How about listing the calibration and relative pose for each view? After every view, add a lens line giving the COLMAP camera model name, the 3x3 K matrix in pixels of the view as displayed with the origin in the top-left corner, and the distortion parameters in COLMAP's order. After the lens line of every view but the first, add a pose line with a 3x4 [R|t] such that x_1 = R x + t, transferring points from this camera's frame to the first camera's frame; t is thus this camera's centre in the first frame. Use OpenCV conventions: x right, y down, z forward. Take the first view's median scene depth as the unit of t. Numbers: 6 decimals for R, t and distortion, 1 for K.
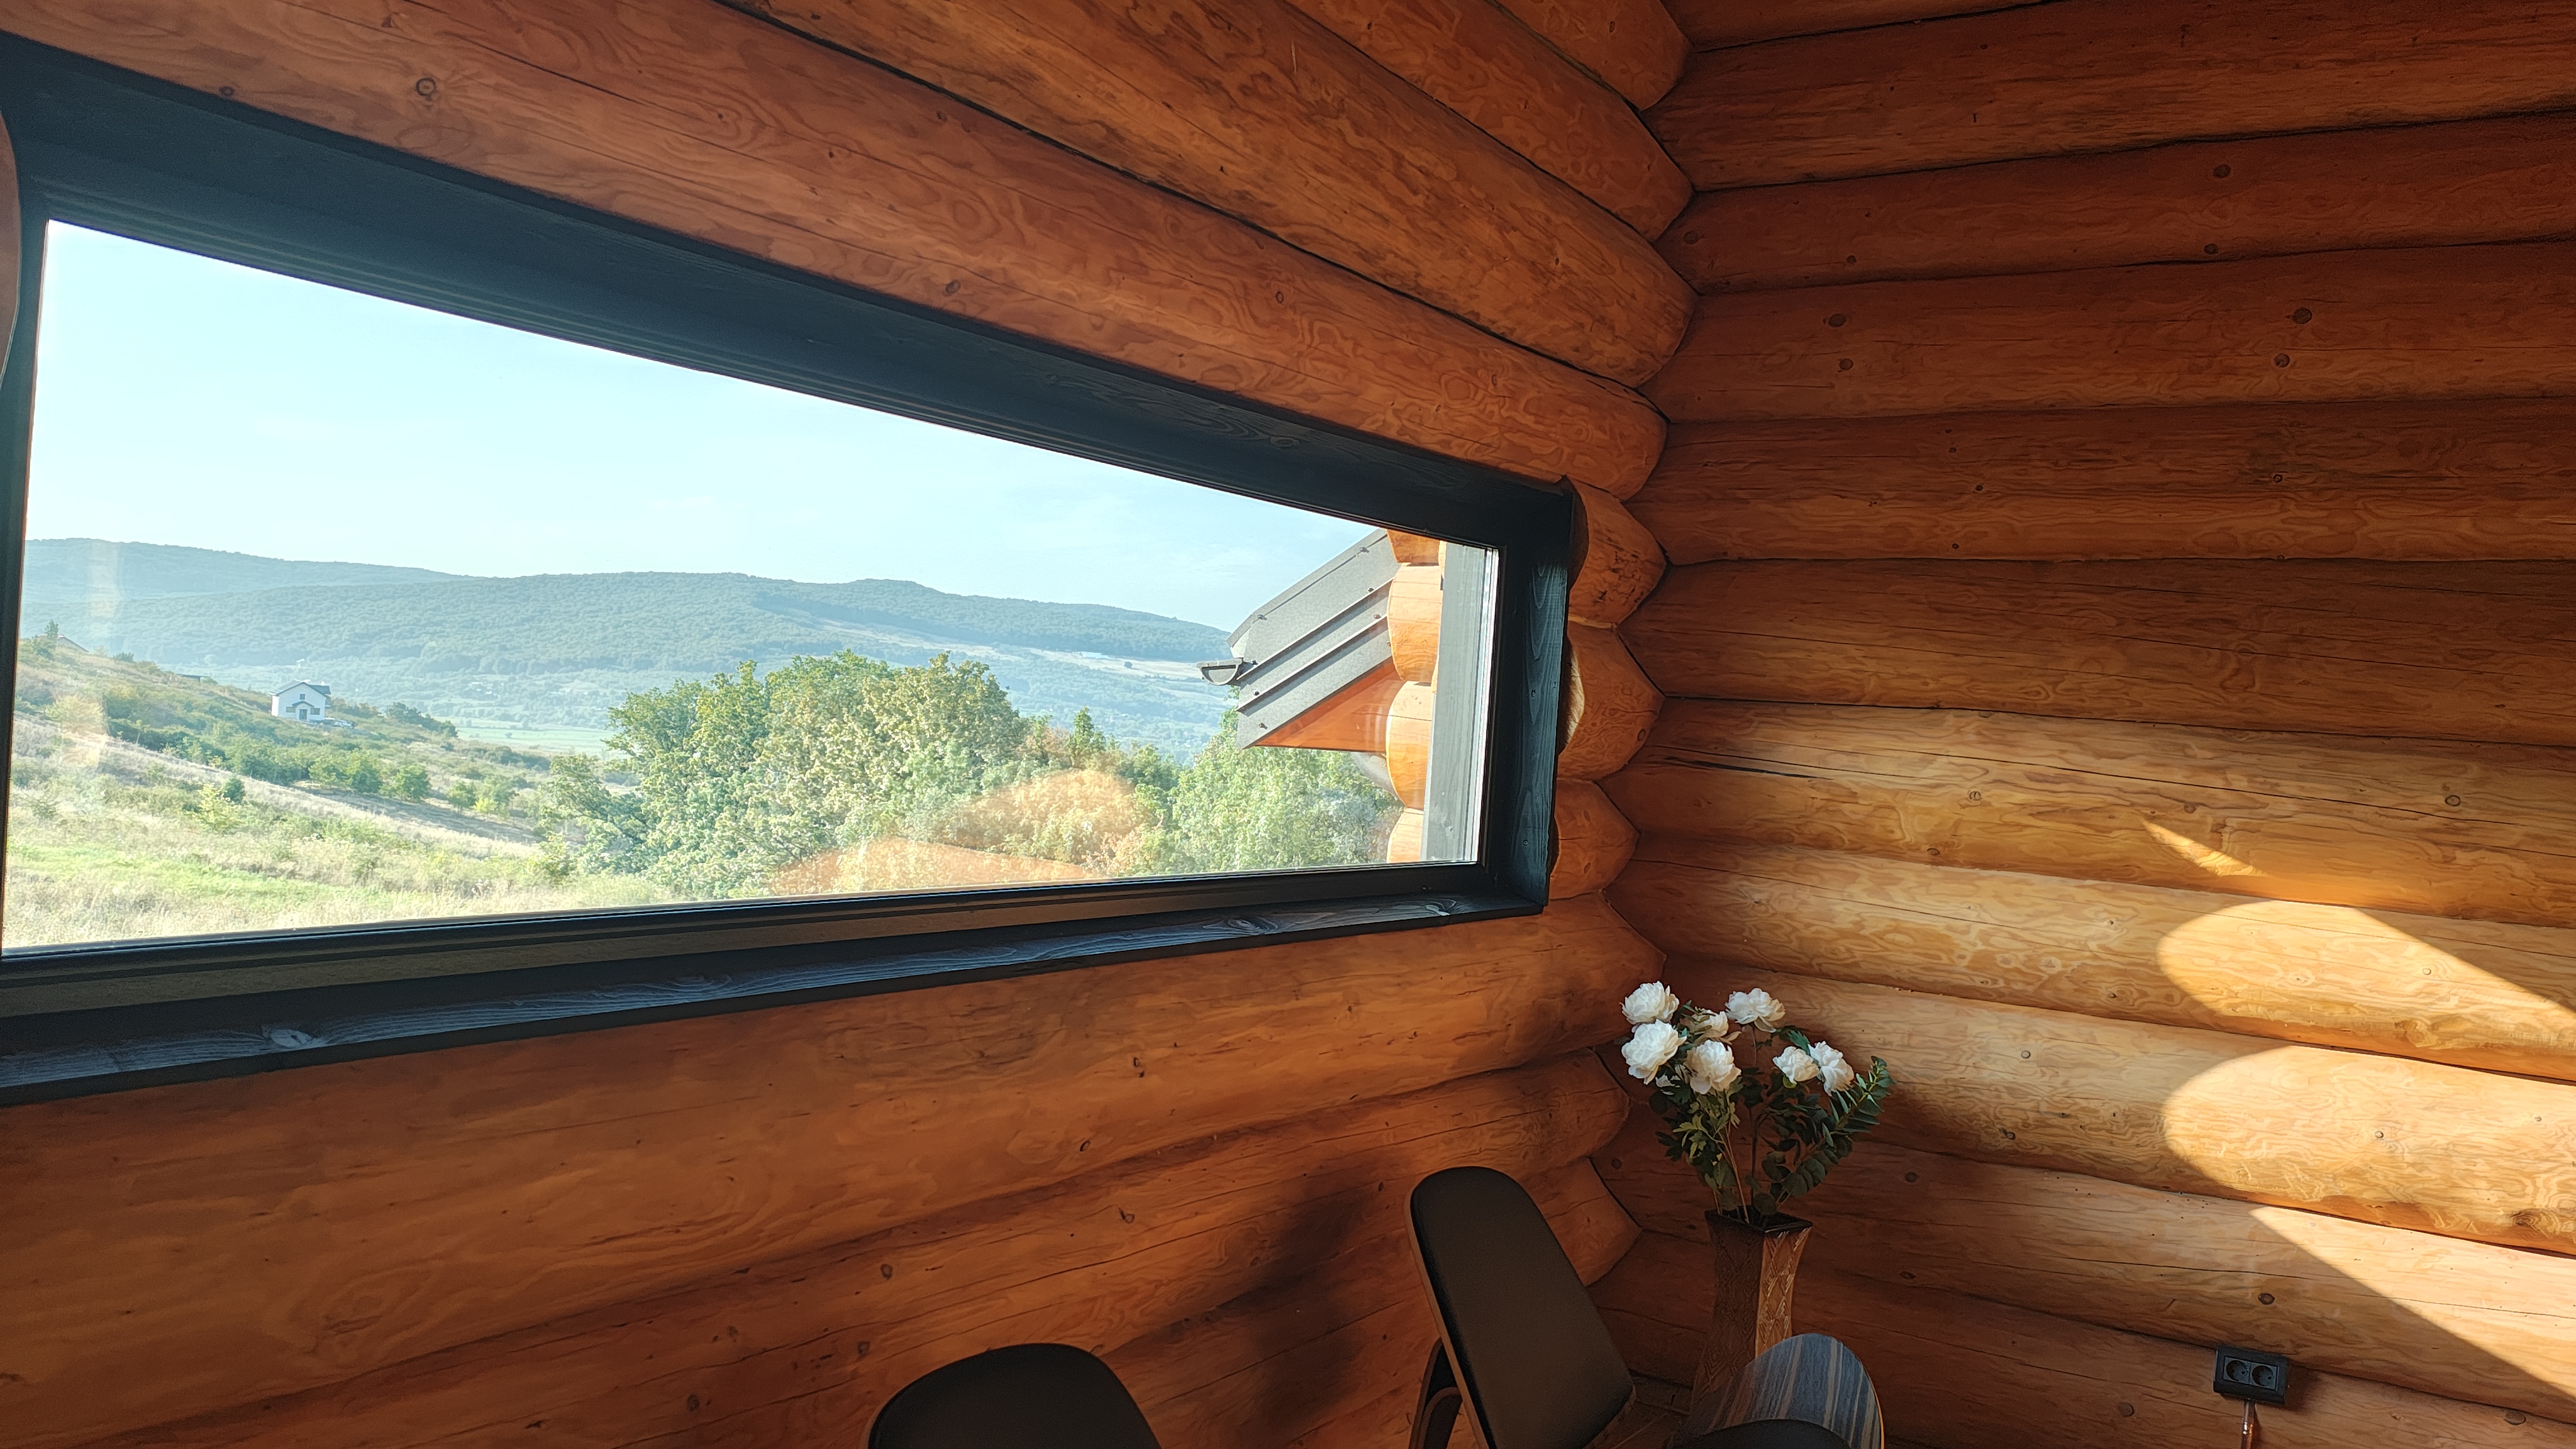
lens RADIAL K [[1899.2, 0, 1275.2], [0, 1899.2, 730.5], [0, 0, 1]] dist [0.029485, -0.073661]
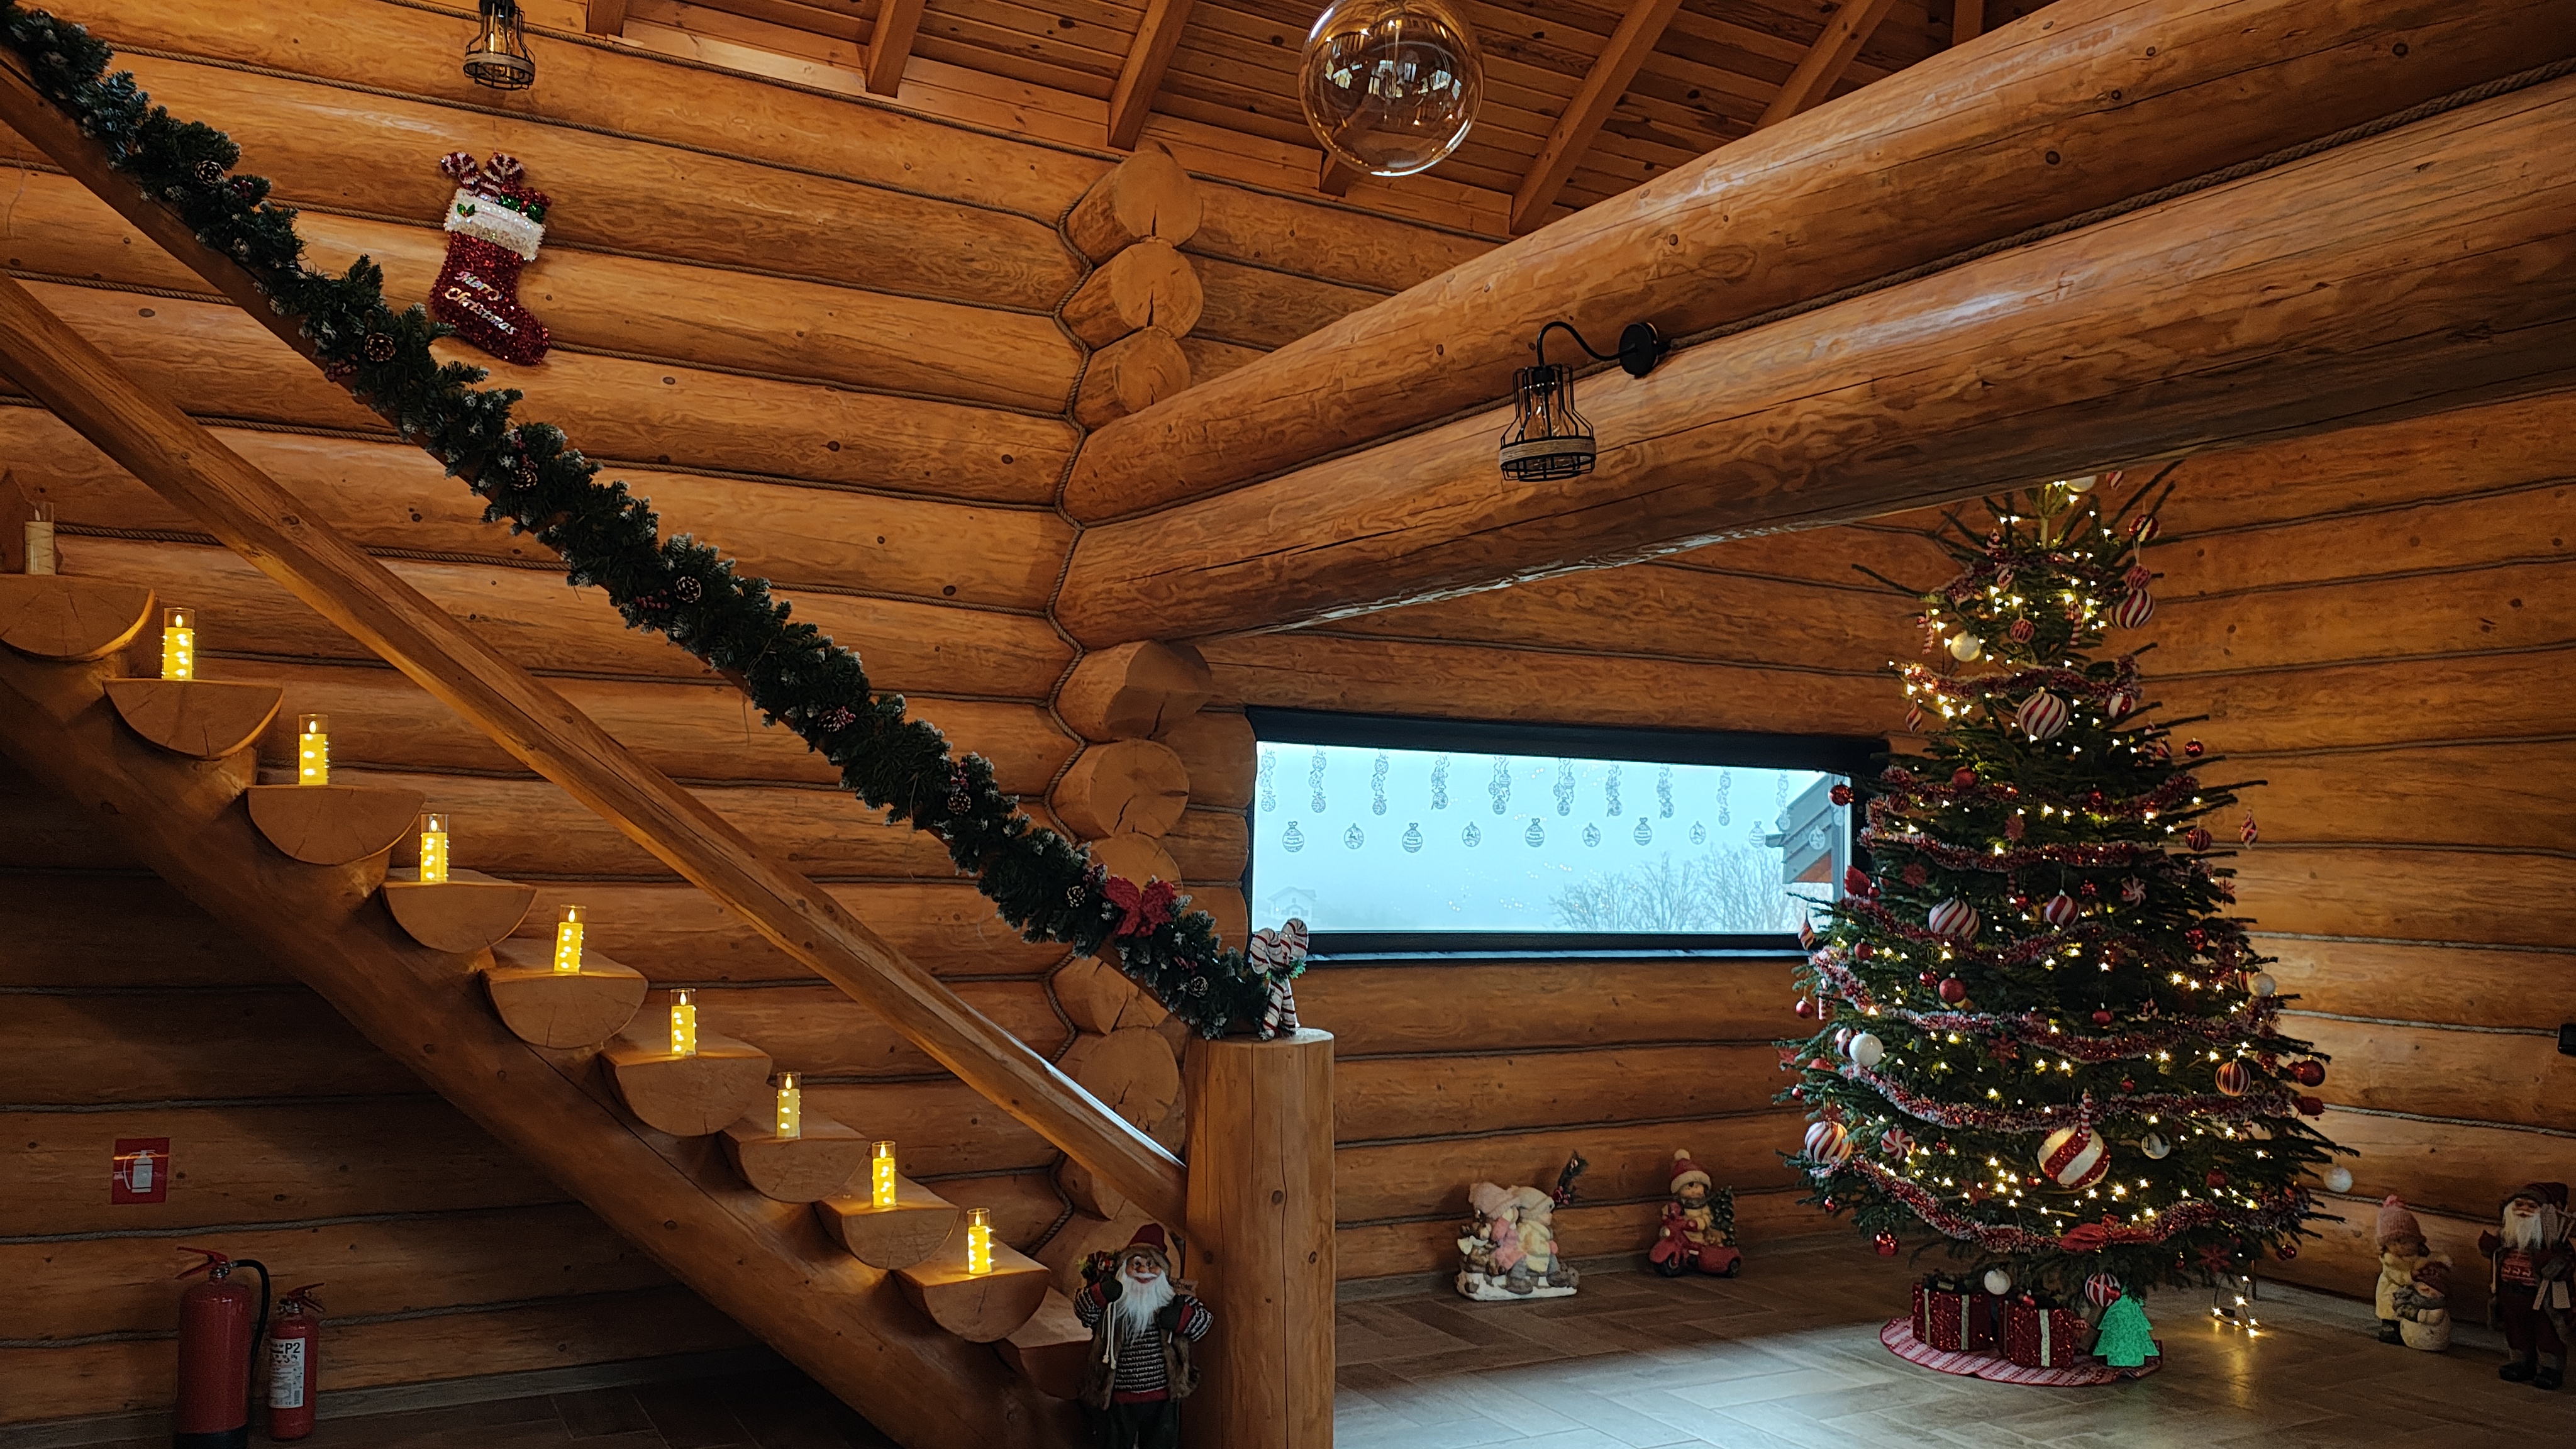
lens RADIAL K [[1899.2, 0, 1261.5], [0, 1899.2, 715.5], [0, 0, 1]] dist [0.029485, -0.073661]
pose [[0.885394, -0.084403, -0.457115, 0.501948], [0.035904, 0.992857, -0.113782, 0.050124], [0.463453, 0.084329, 0.882100, -1.065005]]
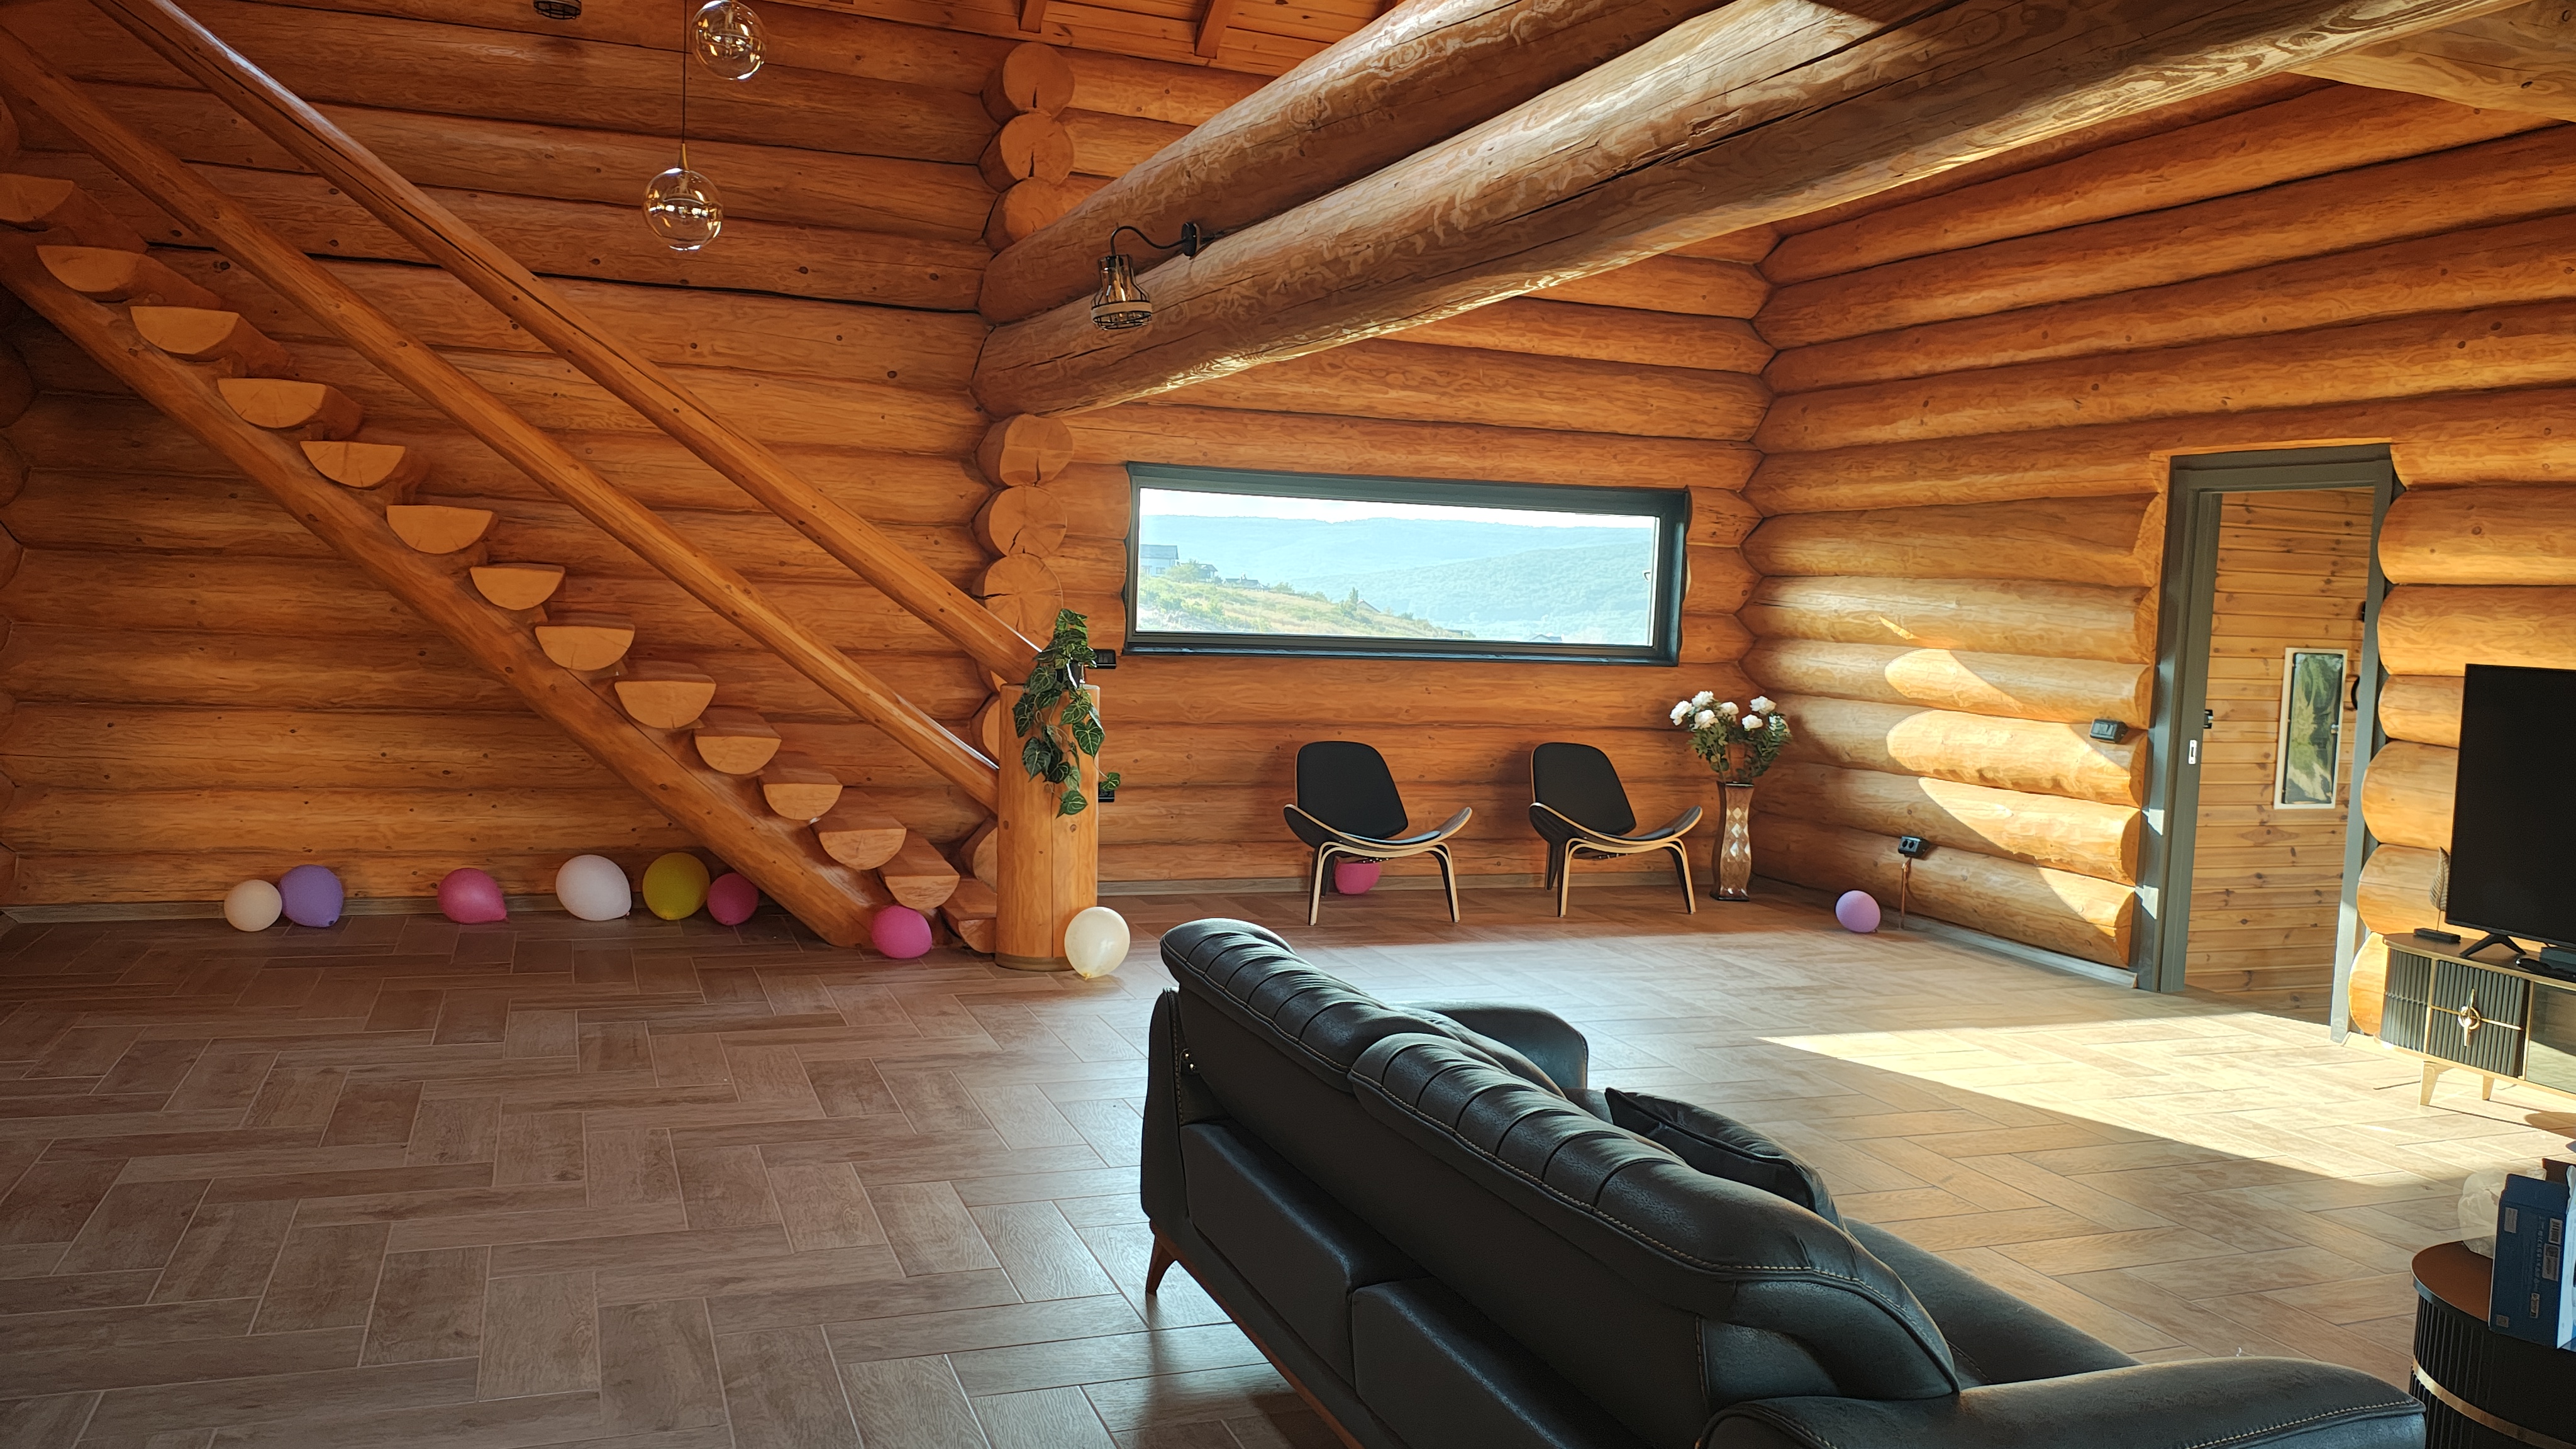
lens RADIAL K [[1899.2, 0, 1238.5], [0, 1899.2, 725.6], [0, 0, 1]] dist [0.029485, -0.073661]
pose [[0.813664, 0.005768, -0.581307, 1.135422], [0.009514, 0.999685, 0.023237, 0.113409], [0.581258, -0.024438, 0.813352, -1.353266]]
